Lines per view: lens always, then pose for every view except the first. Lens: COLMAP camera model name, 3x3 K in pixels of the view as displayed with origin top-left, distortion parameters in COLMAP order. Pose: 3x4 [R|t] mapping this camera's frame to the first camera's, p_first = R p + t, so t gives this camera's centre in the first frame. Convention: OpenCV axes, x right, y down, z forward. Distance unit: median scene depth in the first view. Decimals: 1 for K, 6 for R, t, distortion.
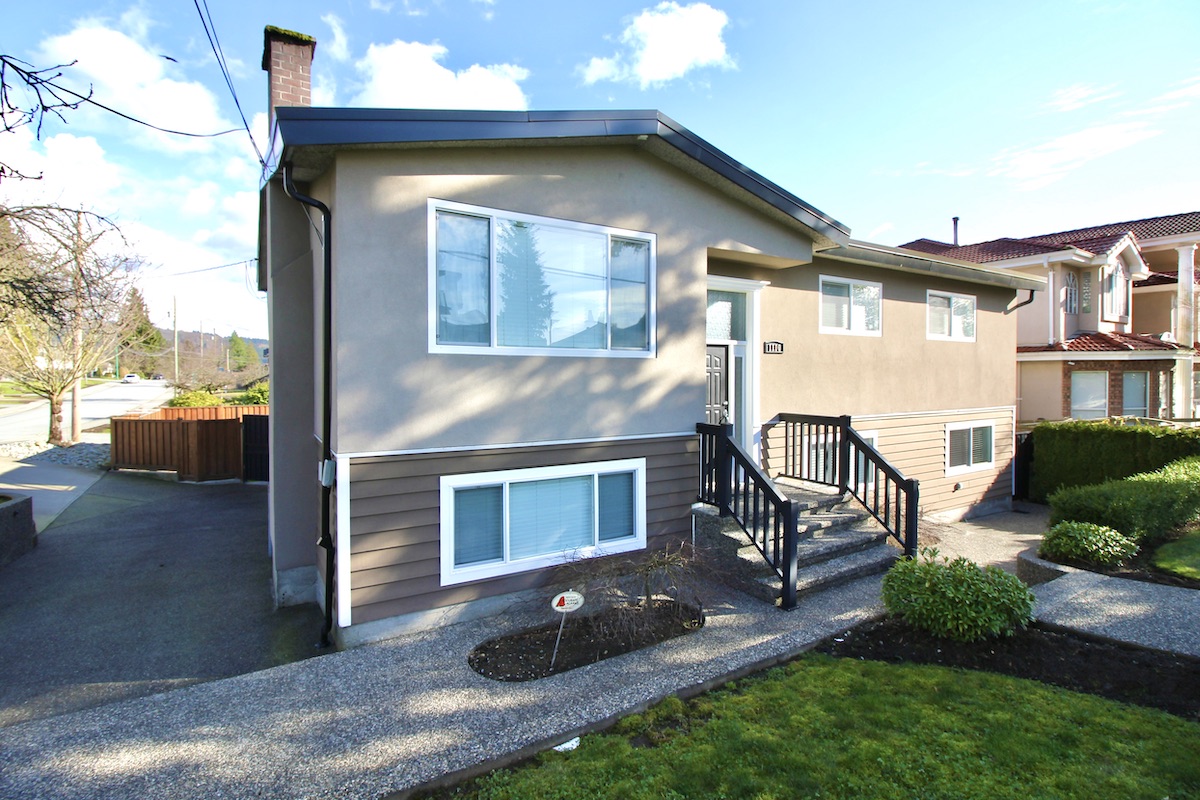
lens RADIAL K [[562.4, 0, 597.7], [0, 562.4, 393.4], [0, 0, 1]] dist [0.001283, 0.000235]
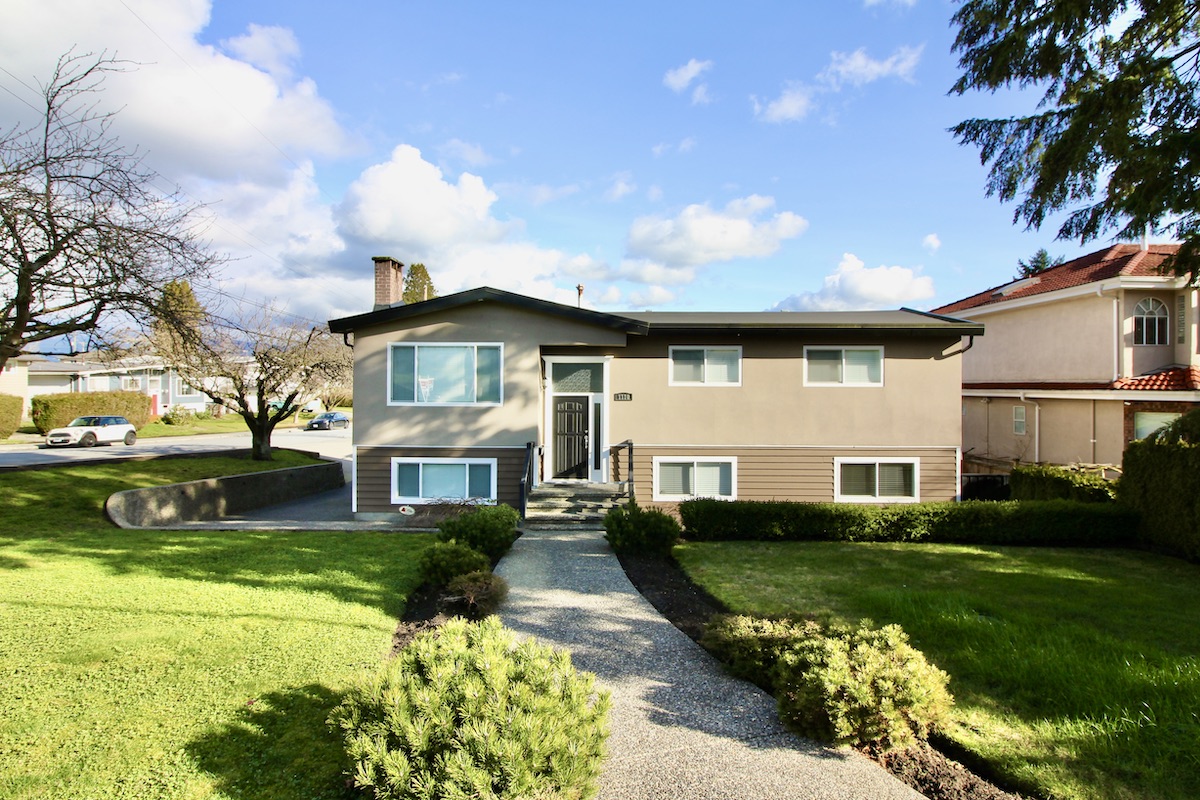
lens RADIAL K [[597.0, 0, 600.0], [0, 597.0, 400.0], [0, 0, 1]] dist [0.000890, 0.000081]
pose [[0.845935, 0.018222, -0.532975, 1.177433], [-0.022175, 0.999754, -0.001015, -0.072849], [0.532825, 0.012677, 0.846130, -0.439010]]
